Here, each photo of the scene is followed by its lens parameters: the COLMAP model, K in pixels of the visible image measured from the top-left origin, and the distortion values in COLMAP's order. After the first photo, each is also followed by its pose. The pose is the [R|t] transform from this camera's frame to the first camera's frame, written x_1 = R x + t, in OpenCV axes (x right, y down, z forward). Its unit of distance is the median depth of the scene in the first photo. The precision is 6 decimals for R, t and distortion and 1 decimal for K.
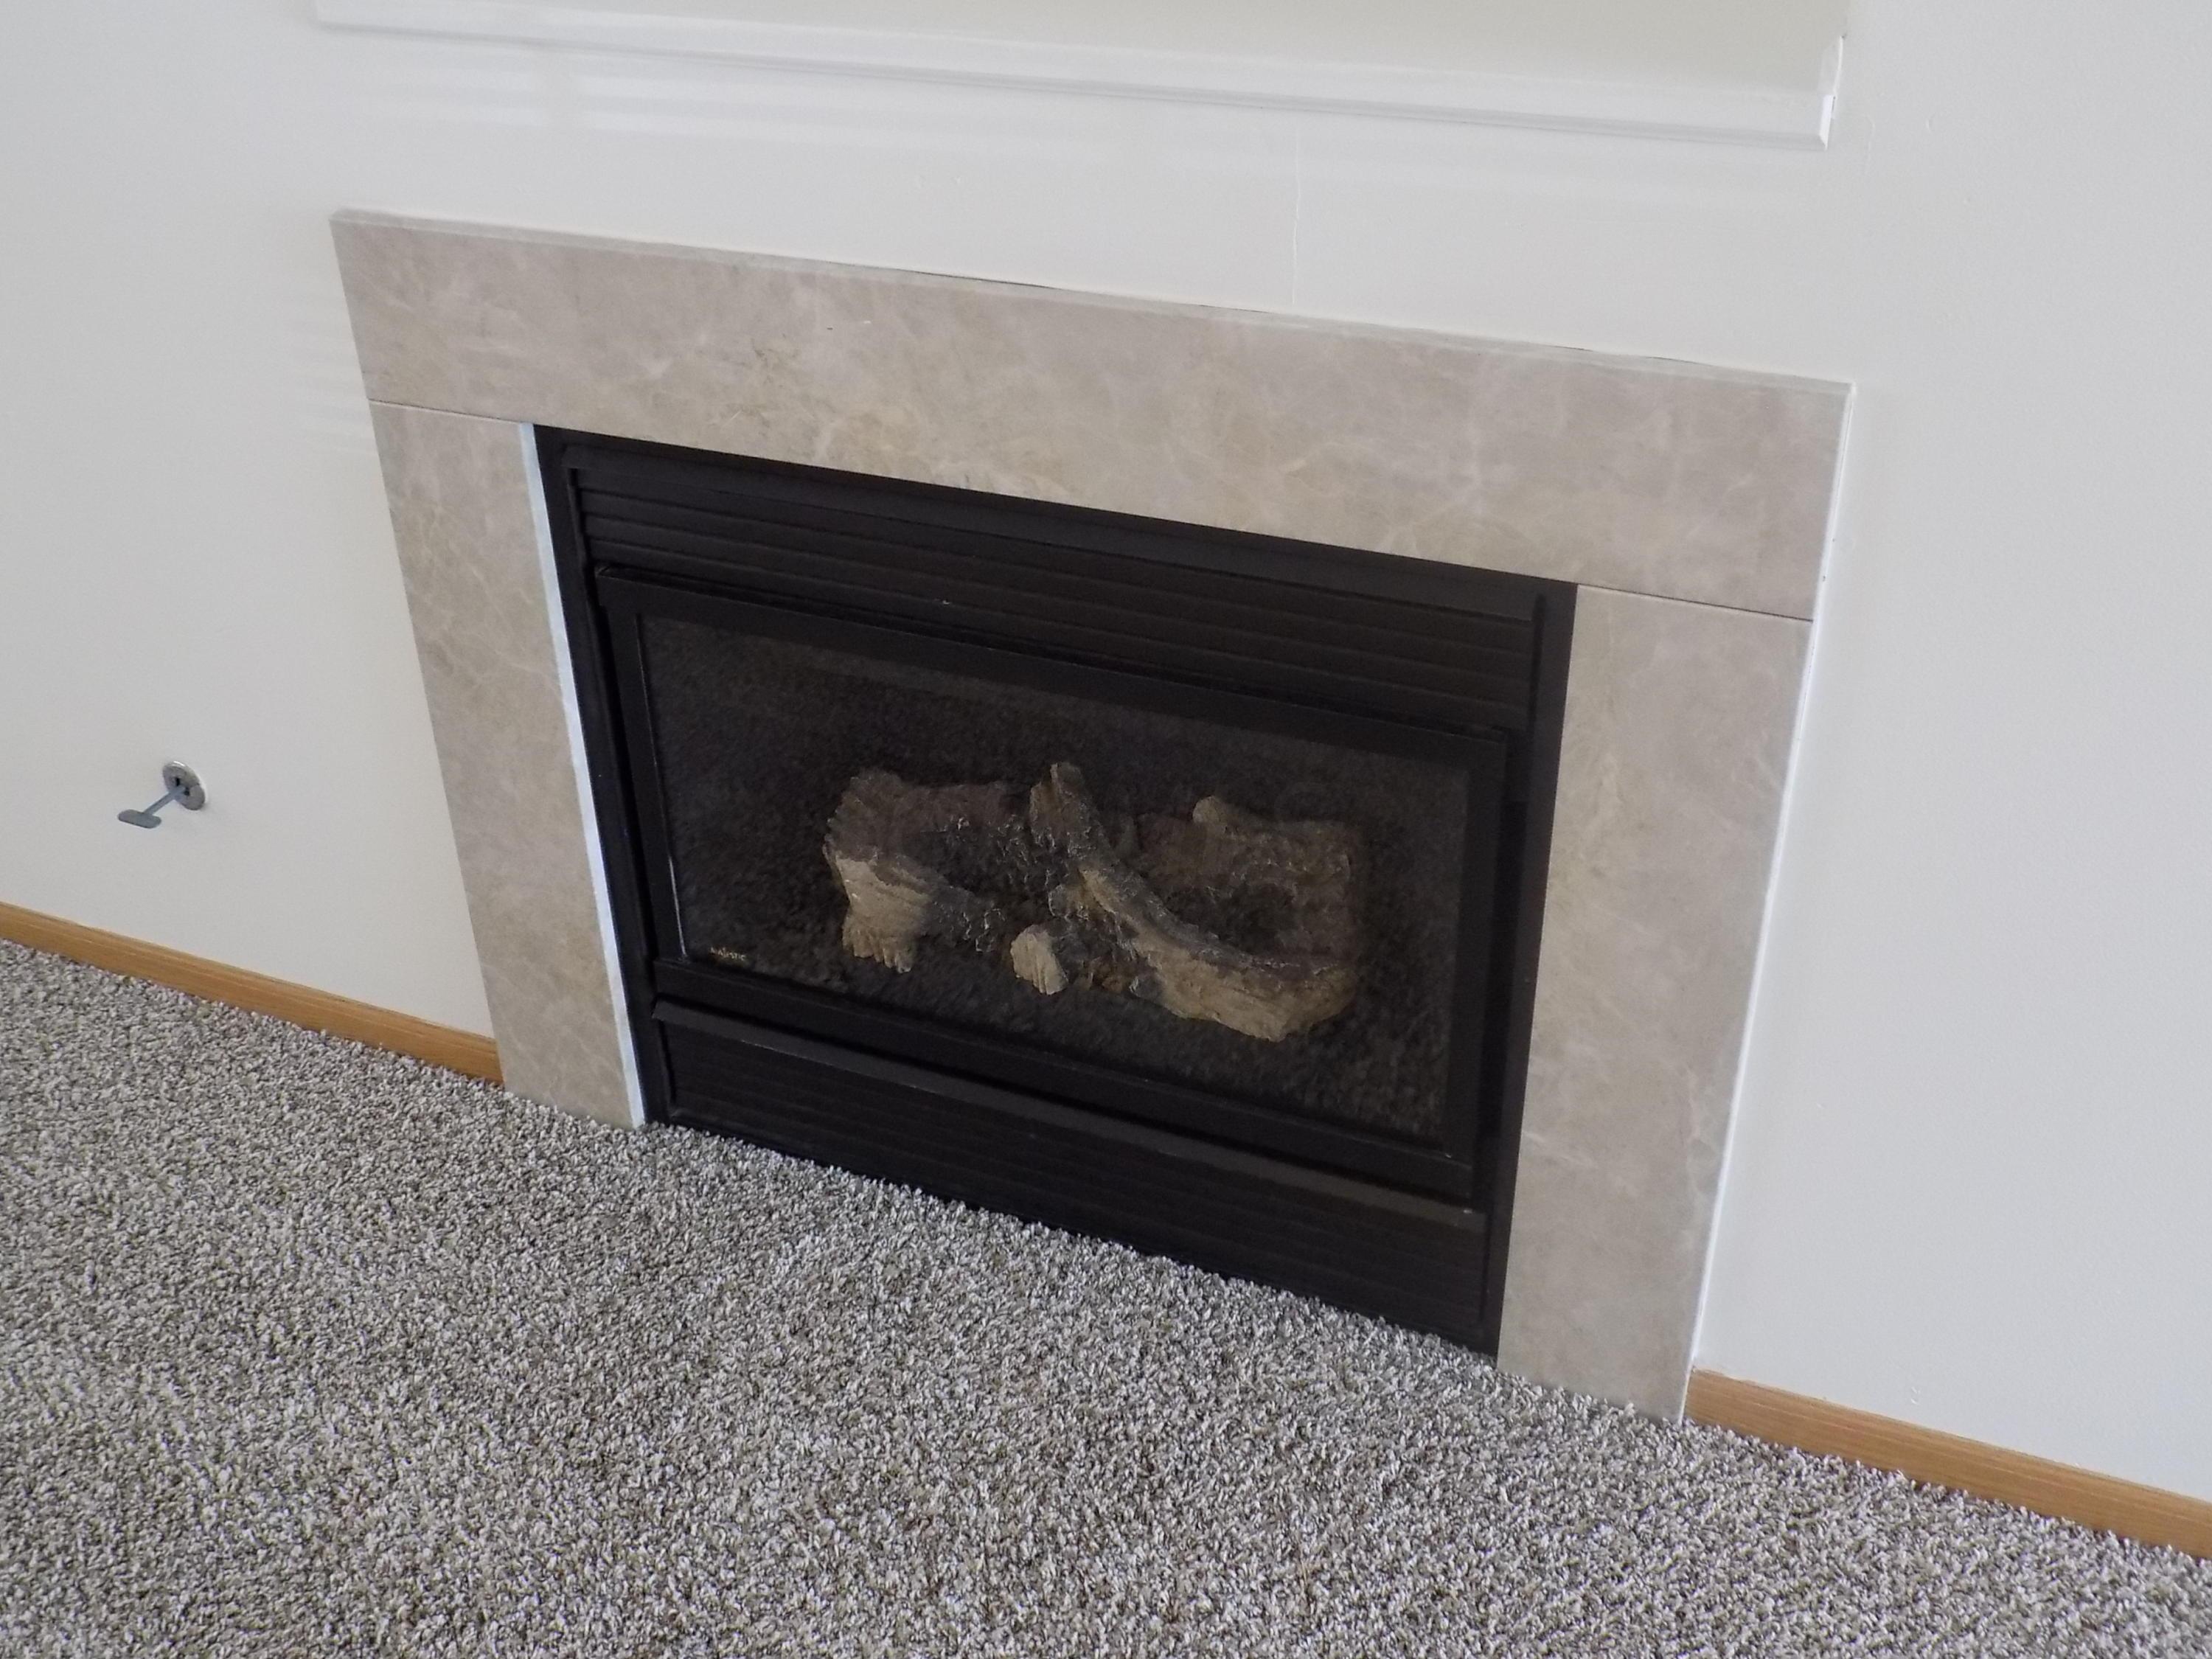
lens RADIAL K [[2225.1, 0, 1105.8], [0, 2225.1, 828.0], [0, 0, 1]] dist [-0.041693, 0.000000]
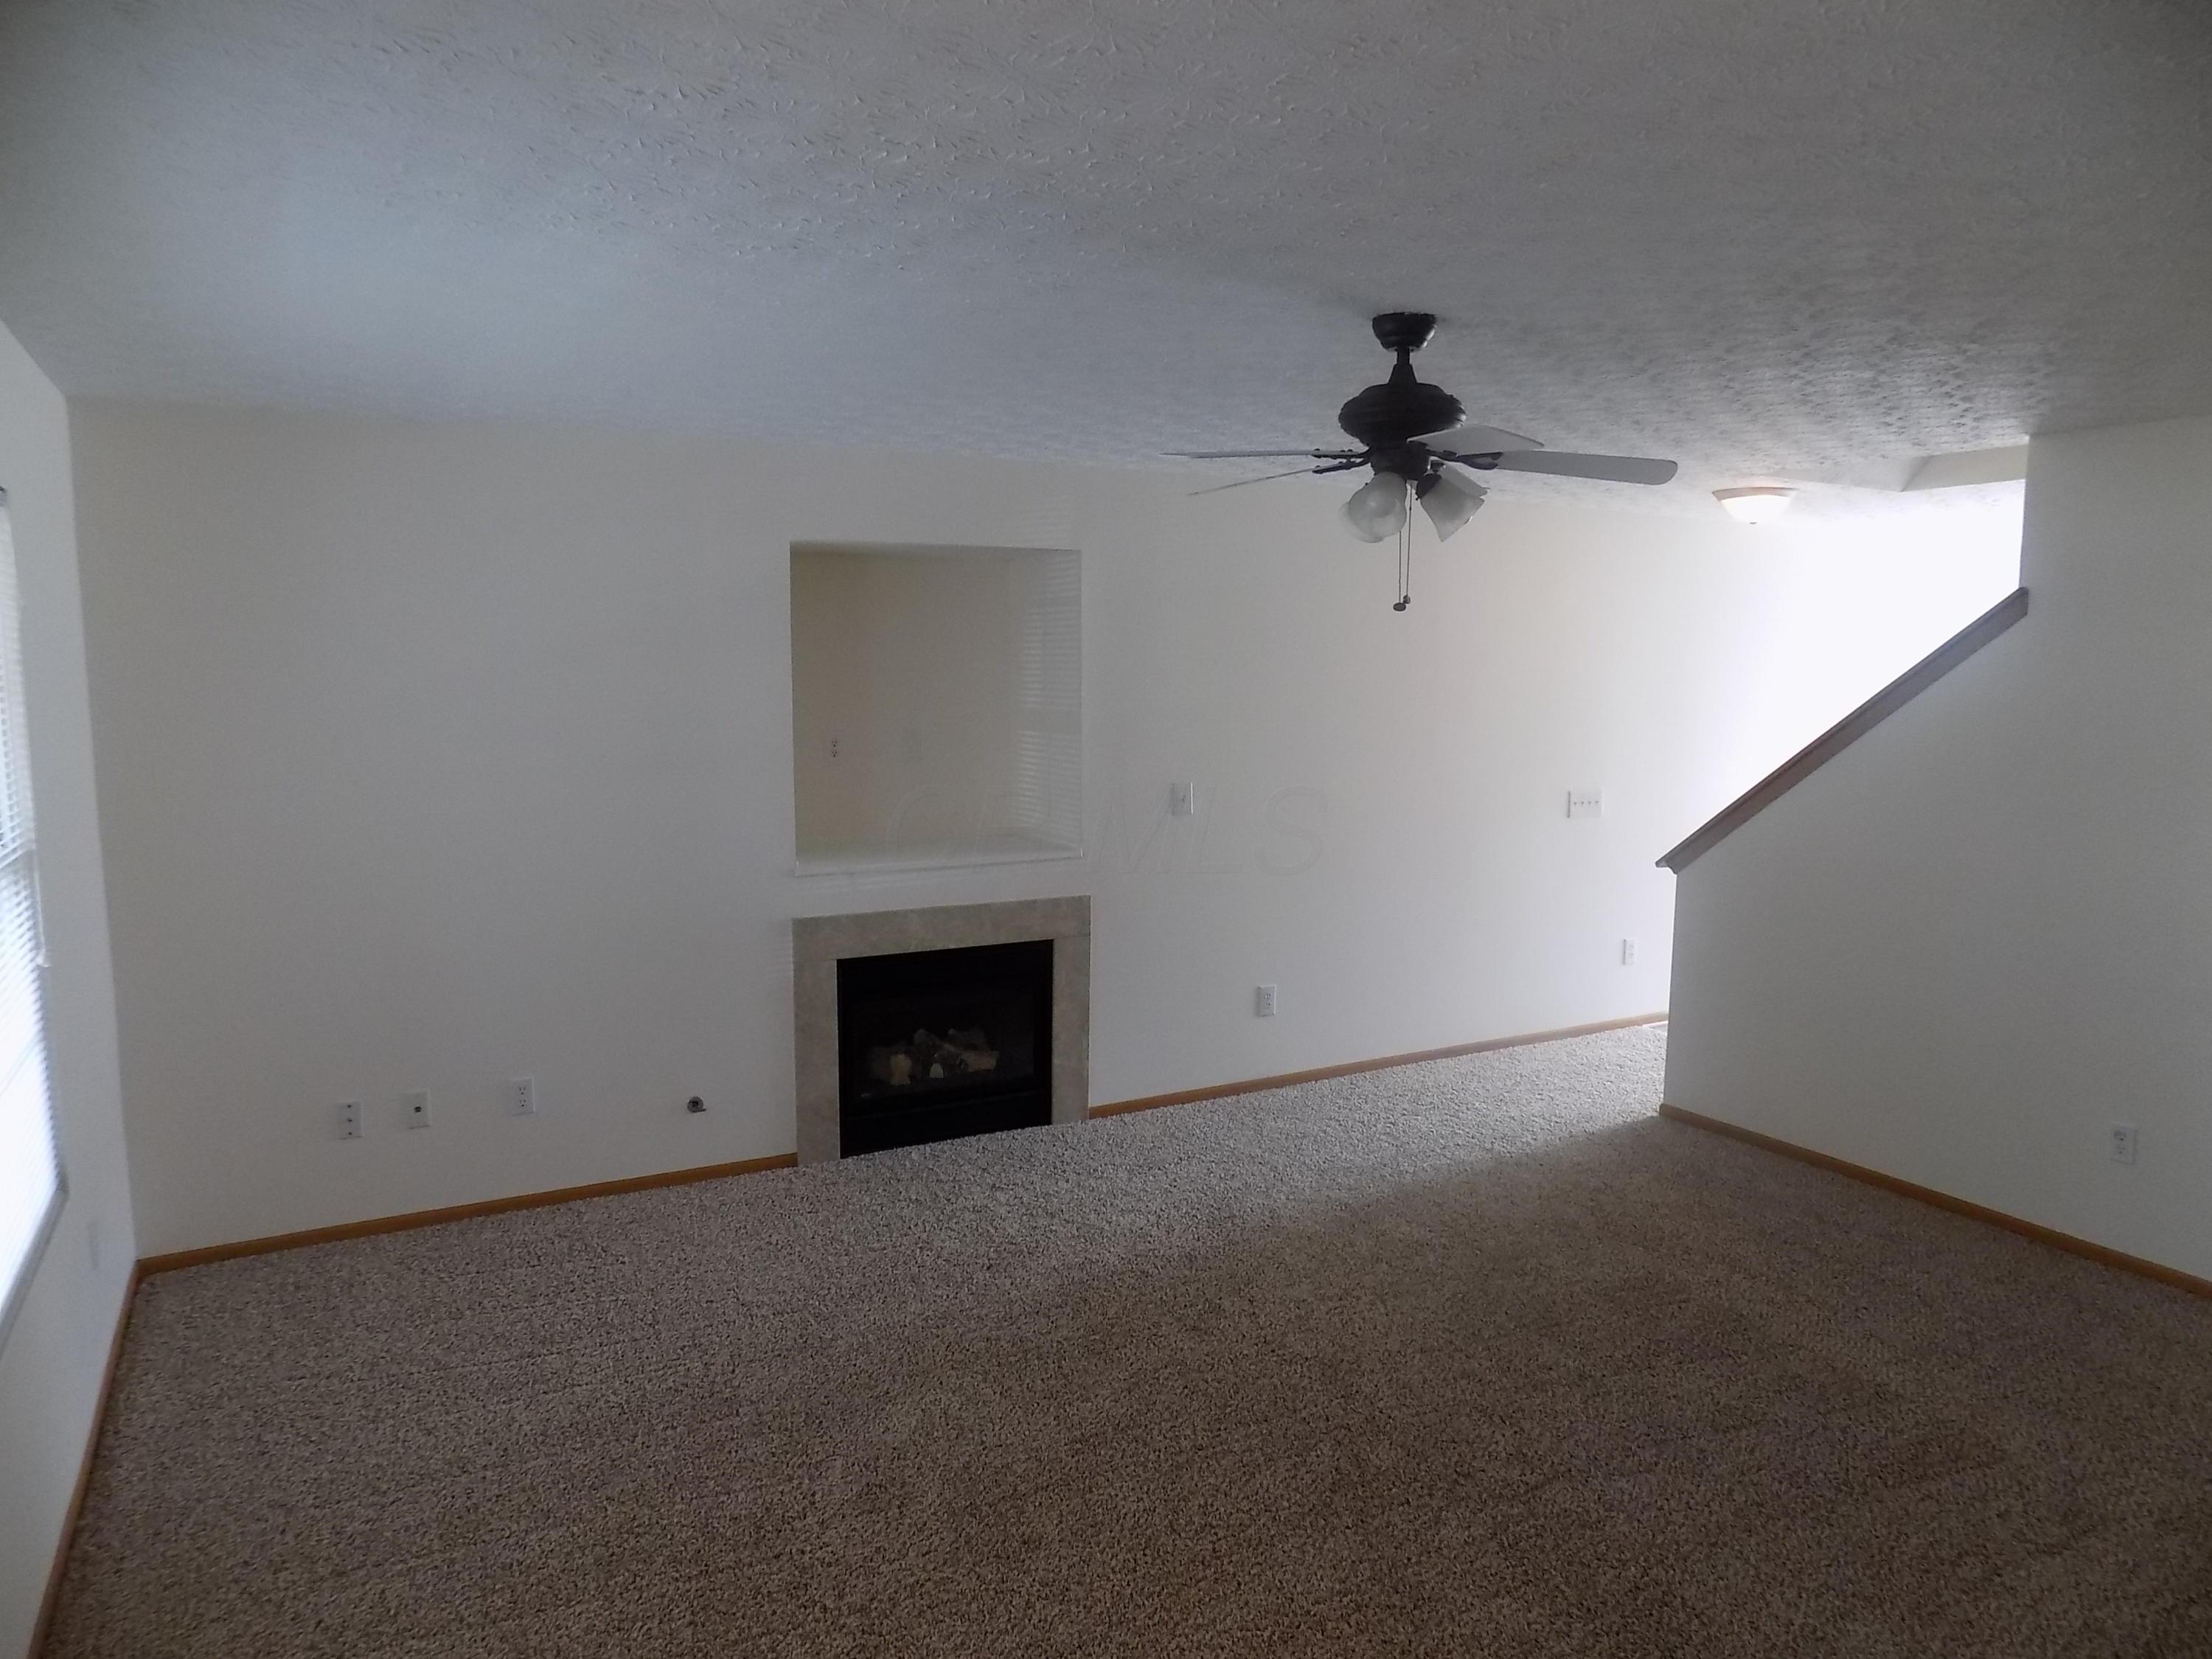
lens RADIAL K [[1455.6, 0, 1105.9], [0, 1455.6, 832.3], [0, 0, 1]] dist [-0.020172, 0.015704]
pose [[0.608736, -0.065287, 0.790682, -2.287924], [0.398433, 0.886974, -0.233511, 0.494647], [-0.686069, 0.457180, 0.565946, -1.143245]]
